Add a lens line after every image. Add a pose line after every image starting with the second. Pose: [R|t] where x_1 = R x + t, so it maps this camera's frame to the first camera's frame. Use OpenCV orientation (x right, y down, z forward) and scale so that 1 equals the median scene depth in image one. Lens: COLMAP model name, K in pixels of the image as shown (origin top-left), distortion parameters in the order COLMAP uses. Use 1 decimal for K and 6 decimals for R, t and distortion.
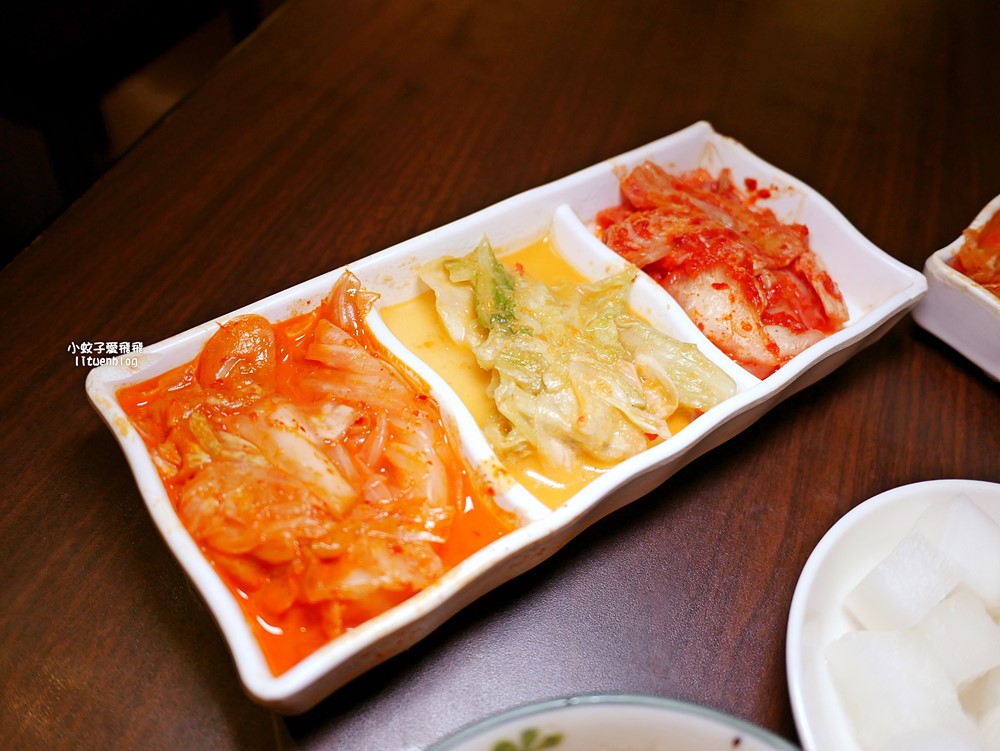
lens RADIAL K [[829.7, 0, 500.0], [0, 829.7, 375.5], [0, 0, 1]] dist [-0.114304, 0.003688]
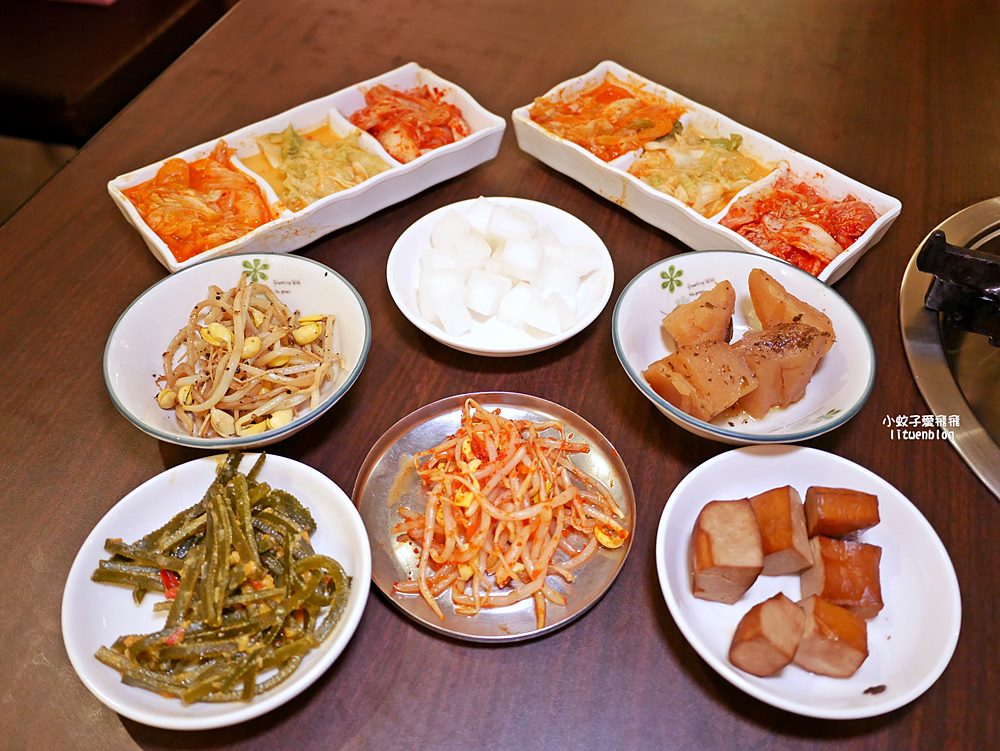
lens RADIAL K [[829.7, 0, 500.0], [0, 829.7, 375.5], [0, 0, 1]] dist [-0.114304, 0.003688]
pose [[0.996595, -0.080277, -0.018815, 0.526322], [0.079932, 0.996630, -0.018409, 0.579379], [0.020230, 0.016842, 0.999653, -1.096128]]
